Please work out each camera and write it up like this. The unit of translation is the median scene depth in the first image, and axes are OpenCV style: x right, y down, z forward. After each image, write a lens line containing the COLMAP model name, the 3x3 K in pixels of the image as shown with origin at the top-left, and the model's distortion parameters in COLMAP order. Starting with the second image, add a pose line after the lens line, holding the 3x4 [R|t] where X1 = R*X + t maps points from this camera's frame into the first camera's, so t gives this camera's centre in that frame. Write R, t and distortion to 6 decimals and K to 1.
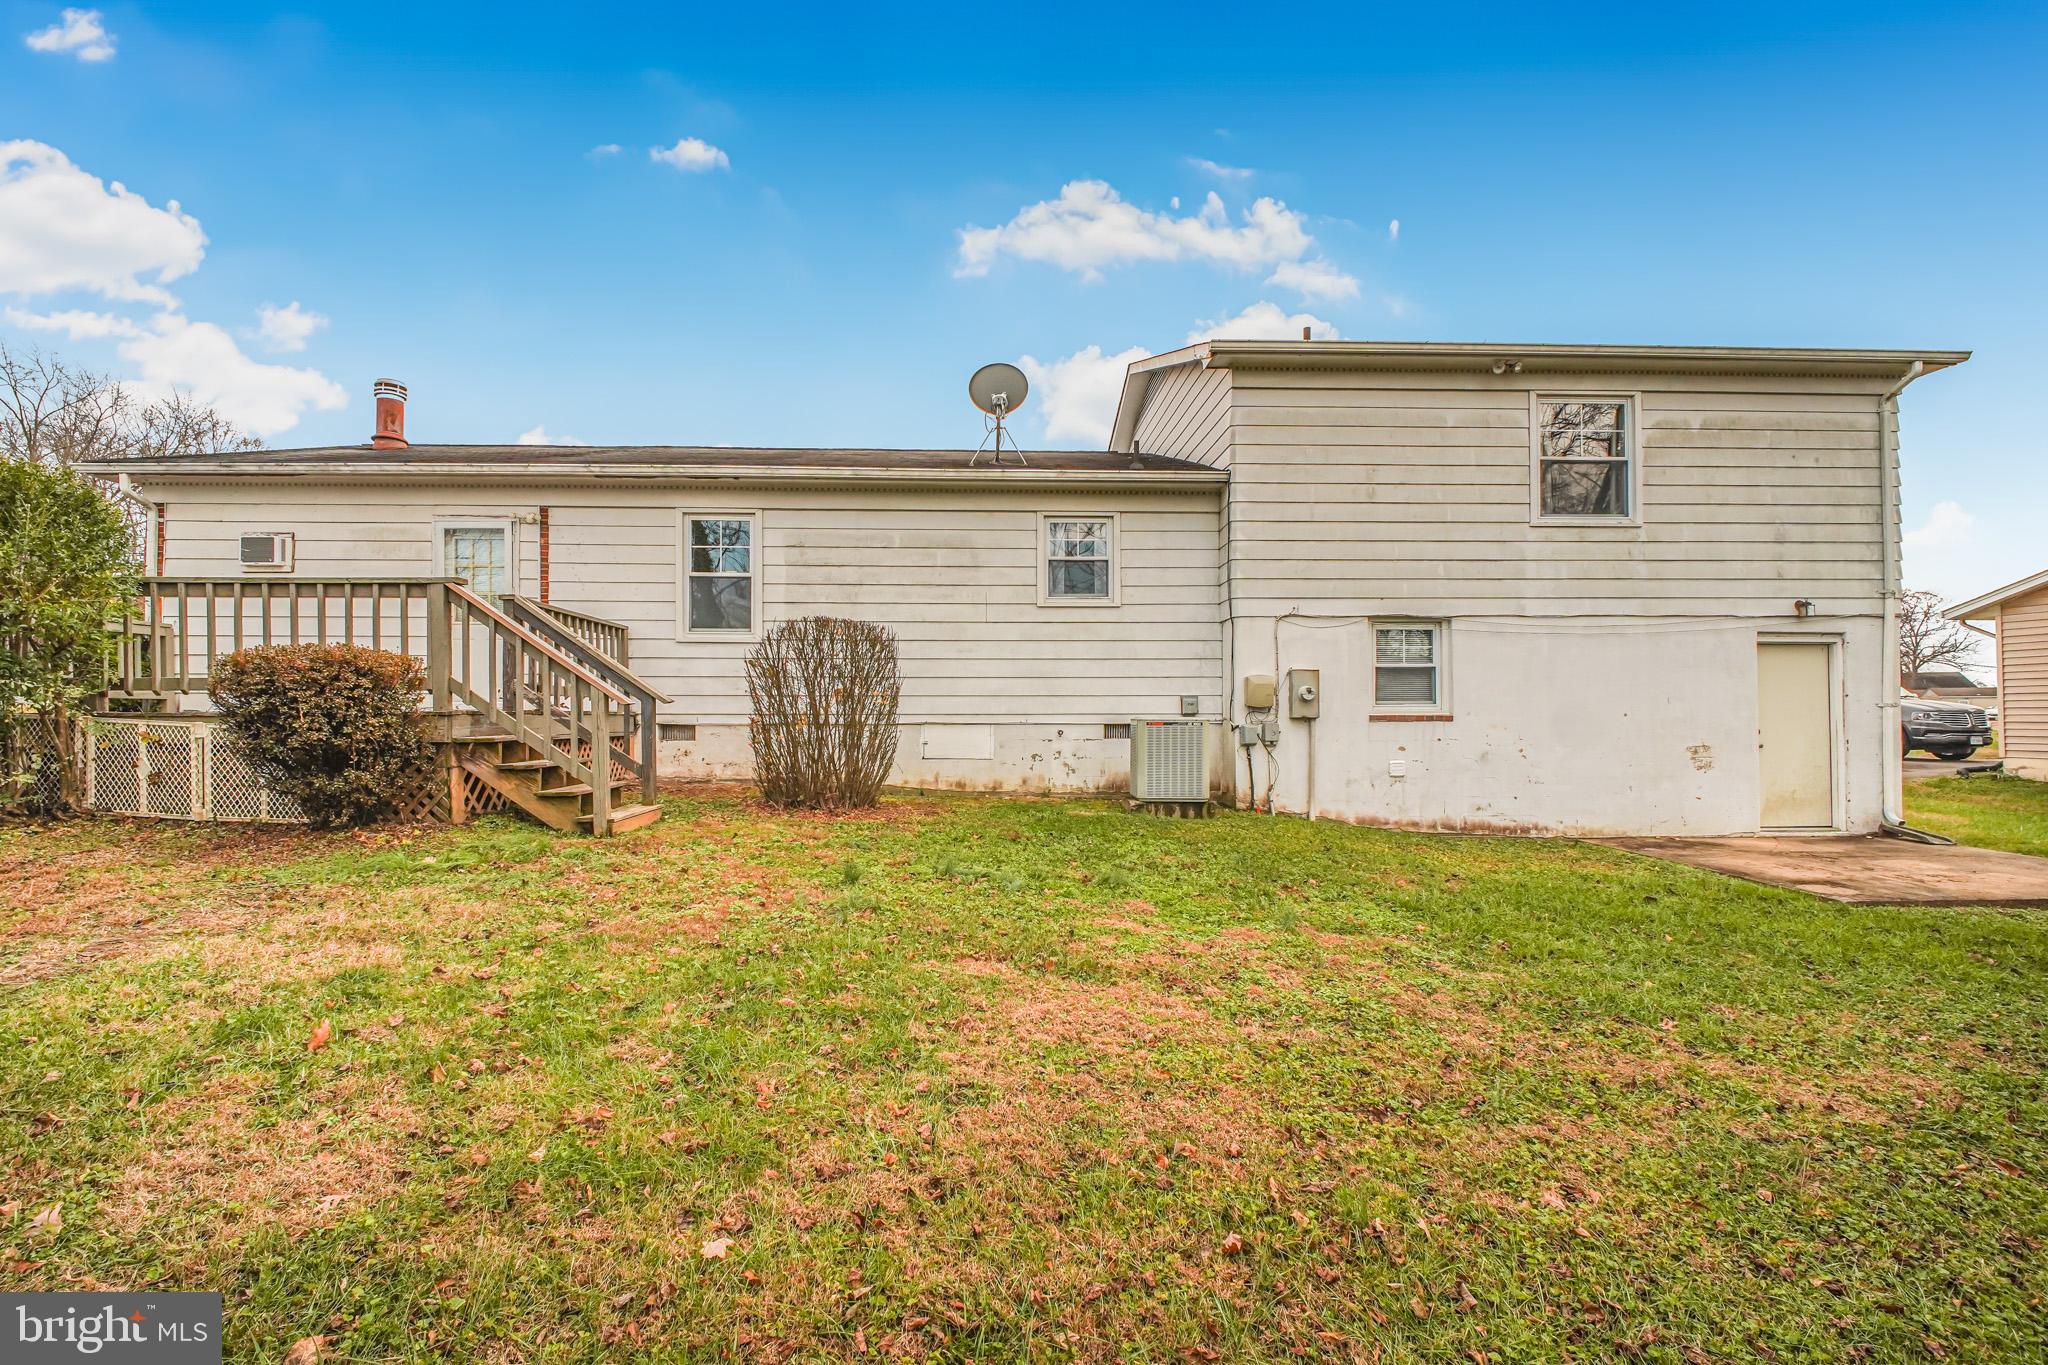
lens RADIAL K [[938.7, 0, 999.2], [0, 938.7, 697.6], [0, 0, 1]] dist [0.006785, -0.010268]
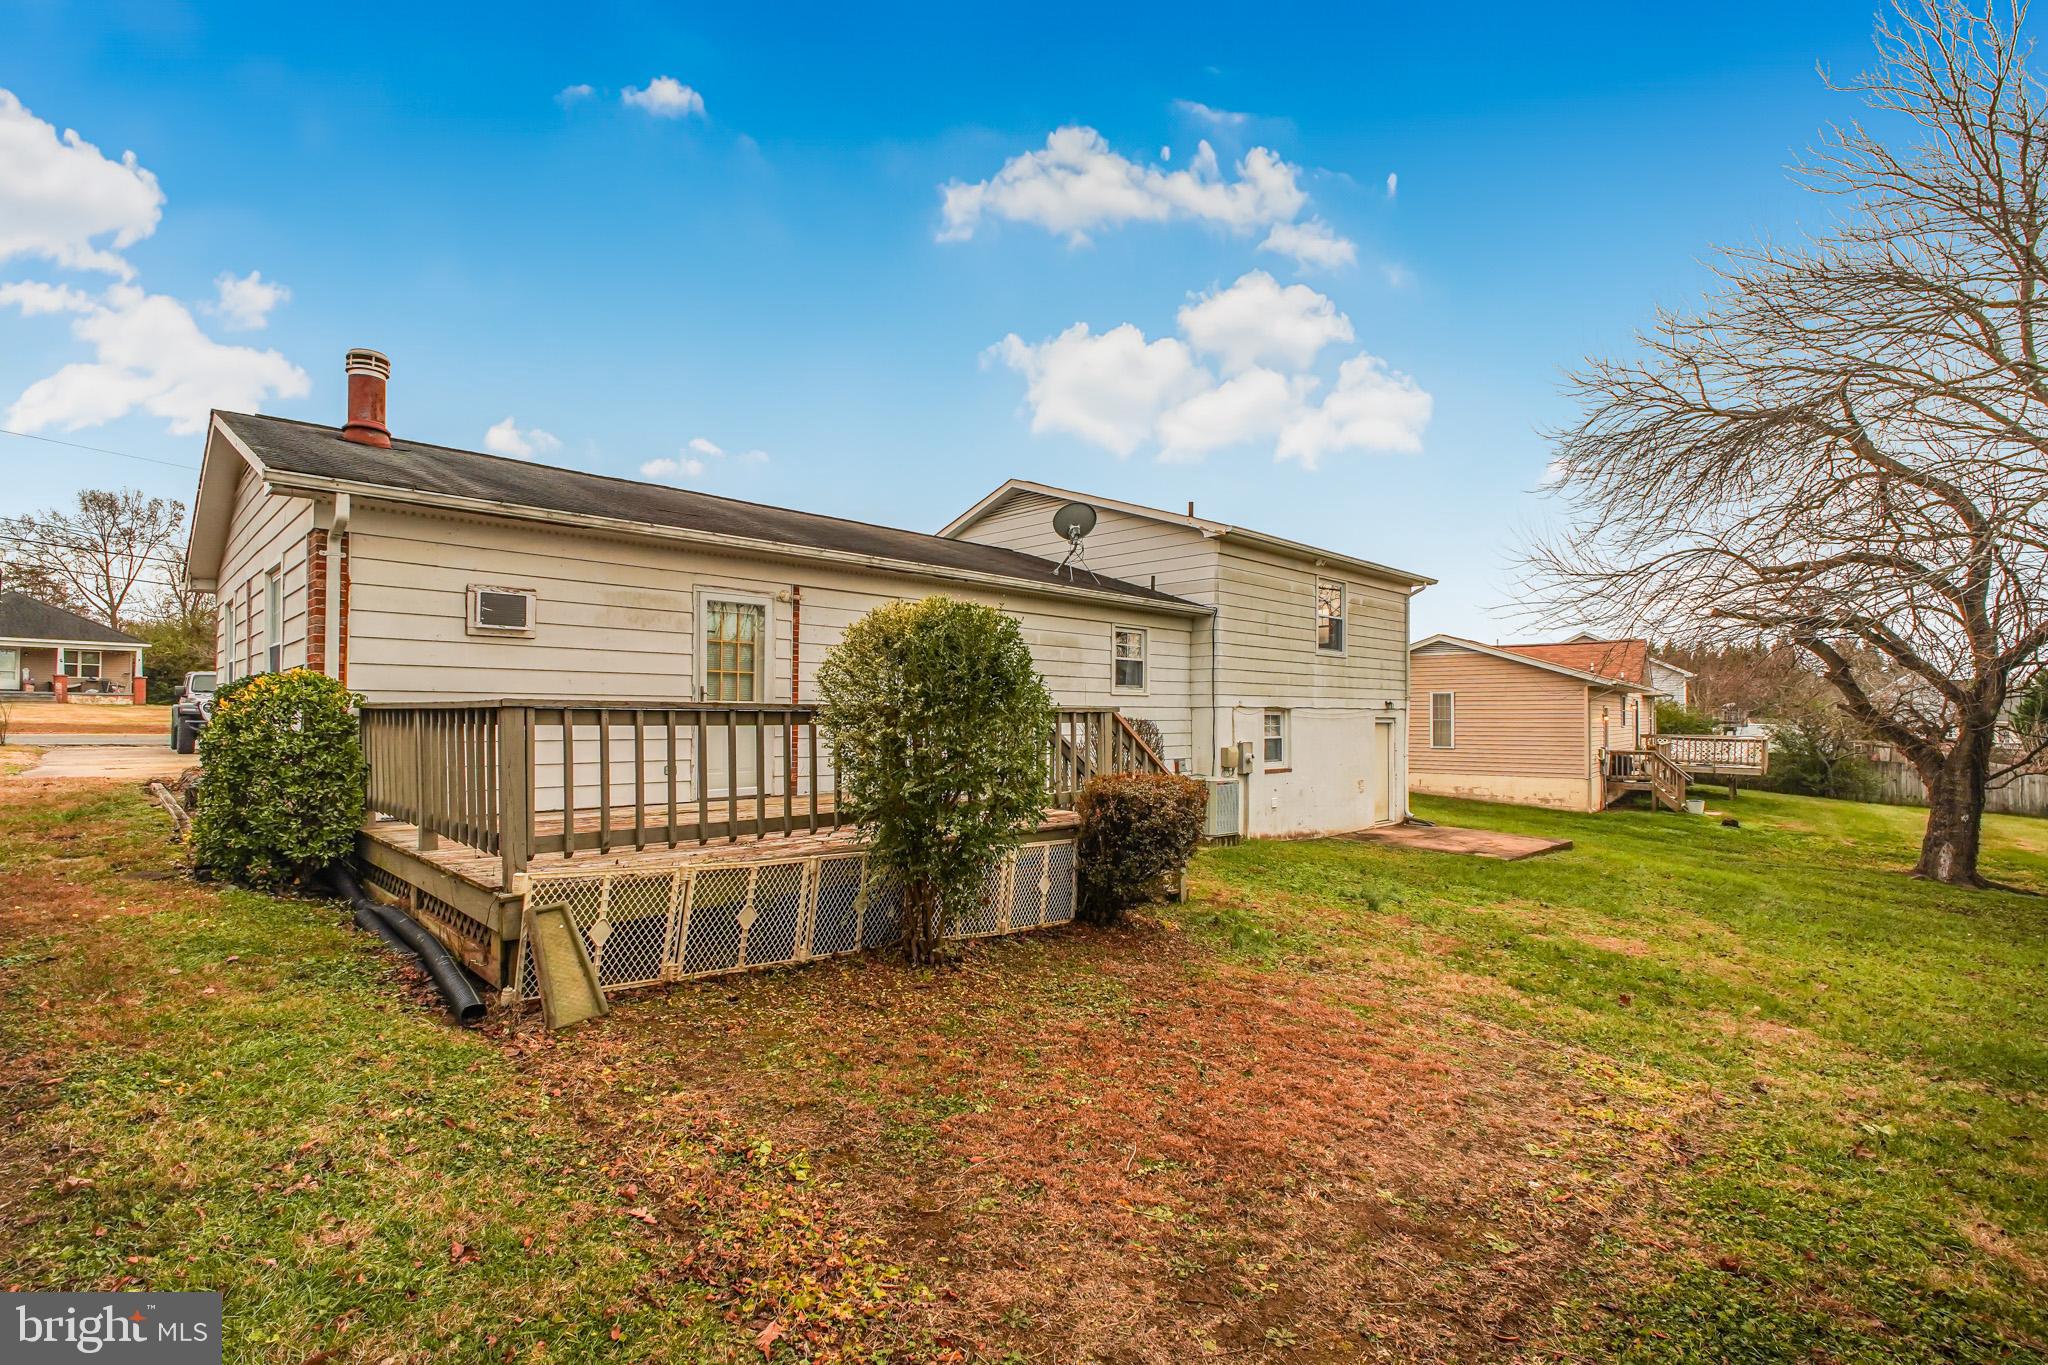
lens RADIAL K [[938.7, 0, 999.2], [0, 938.7, 697.6], [0, 0, 1]] dist [0.006785, -0.010268]
pose [[0.737365, 0.017066, 0.675279, -0.994537], [-0.019623, 0.999800, -0.003840, -0.087511], [-0.675209, -0.010419, 0.737553, 0.134955]]
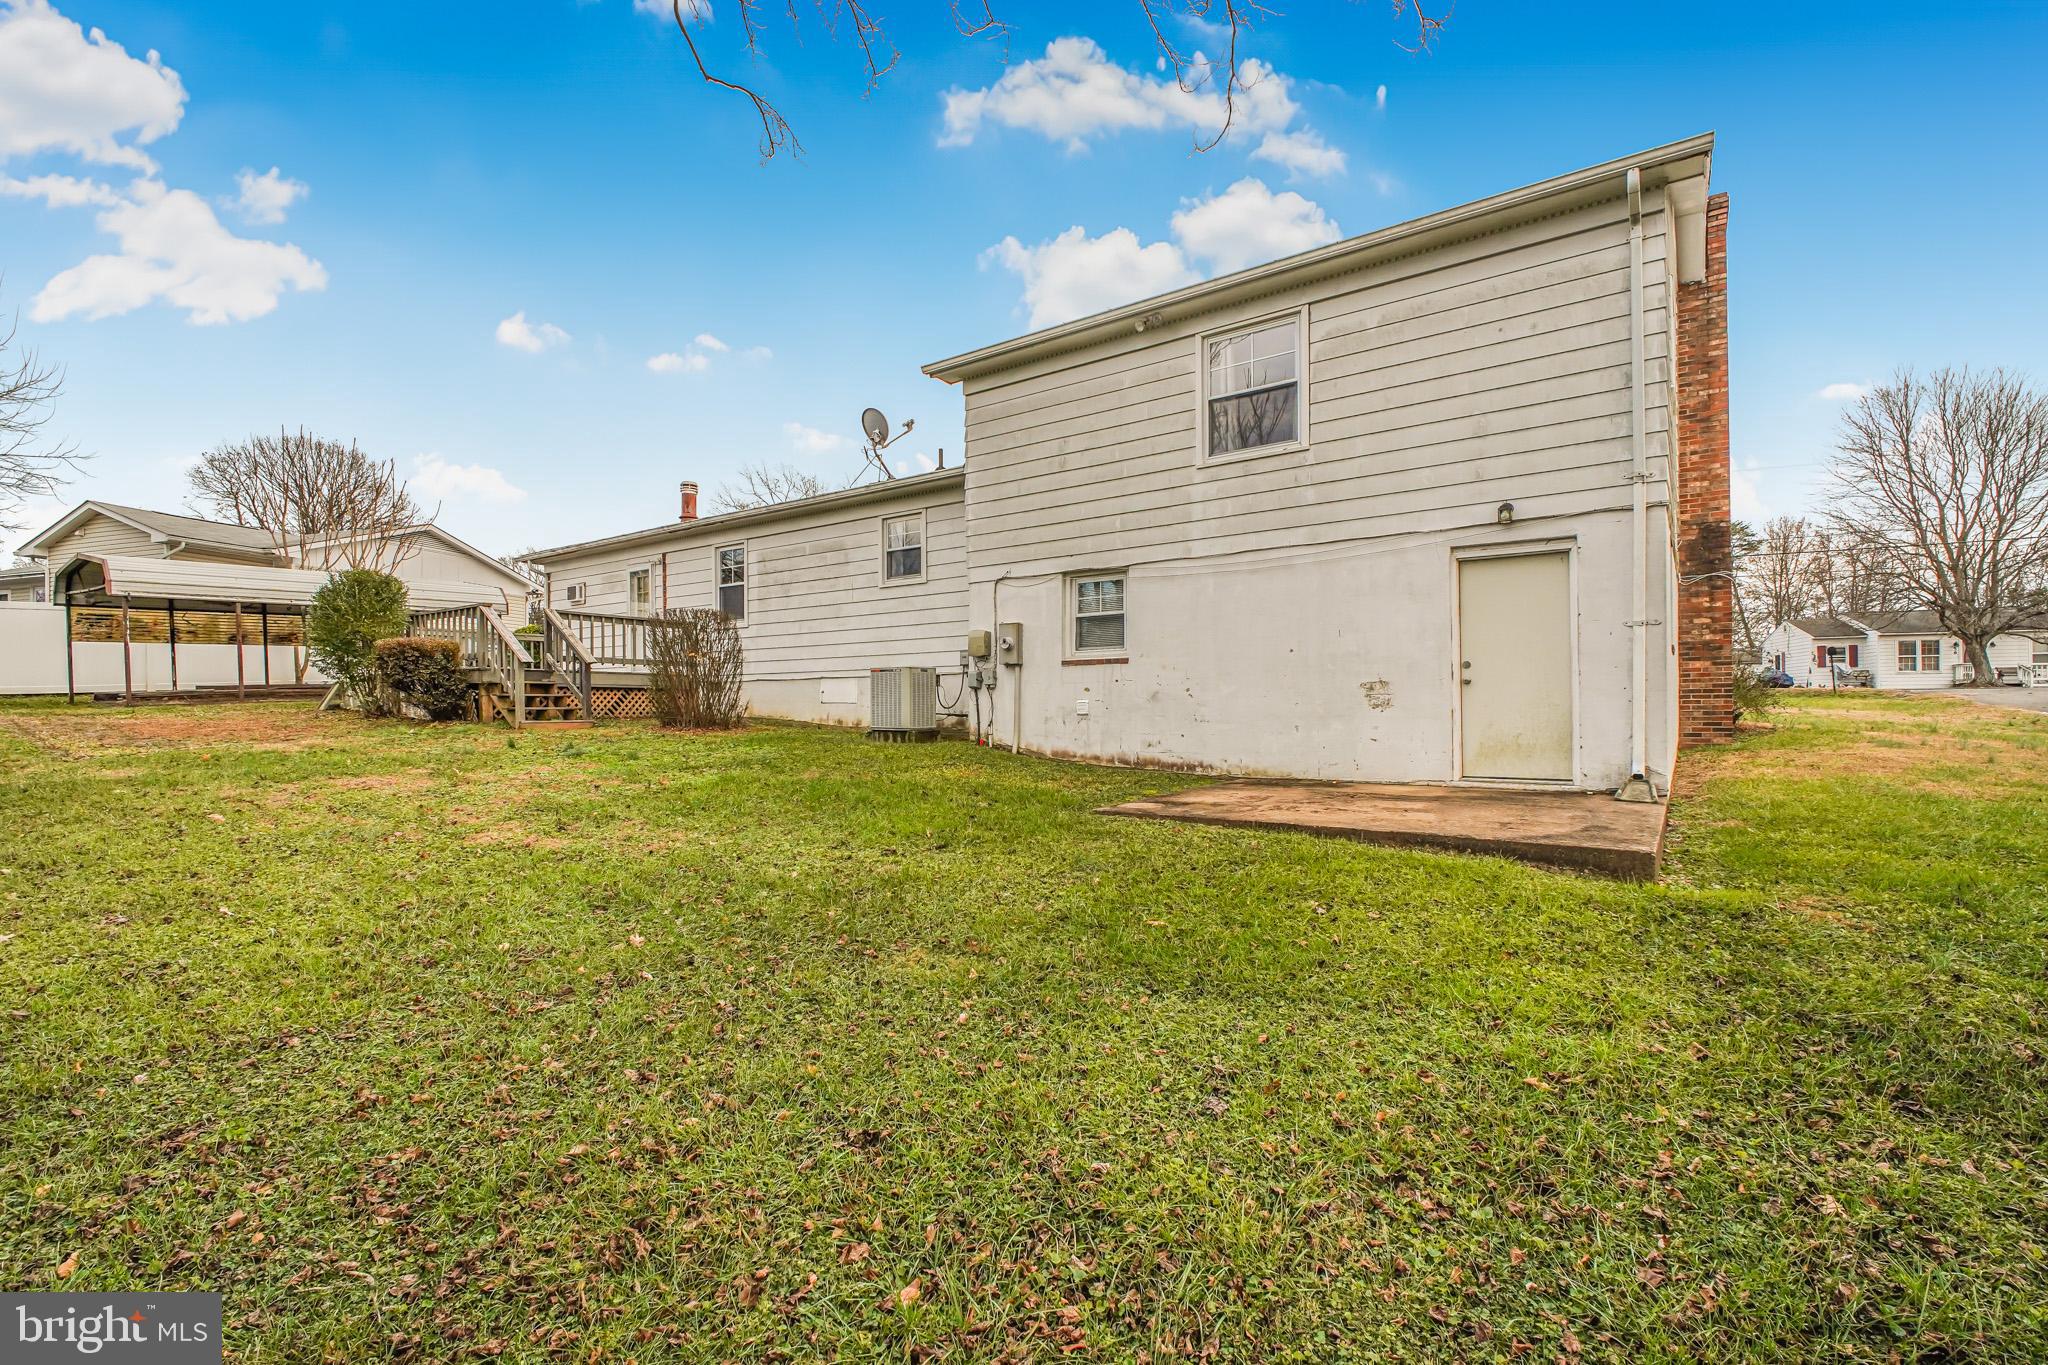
lens RADIAL K [[938.7, 0, 999.2], [0, 938.7, 697.6], [0, 0, 1]] dist [0.006785, -0.010268]
pose [[0.775927, -0.010527, -0.630734, 1.035808], [0.015794, 0.999872, 0.002742, 0.058585], [0.630625, -0.012090, 0.775994, 0.075908]]
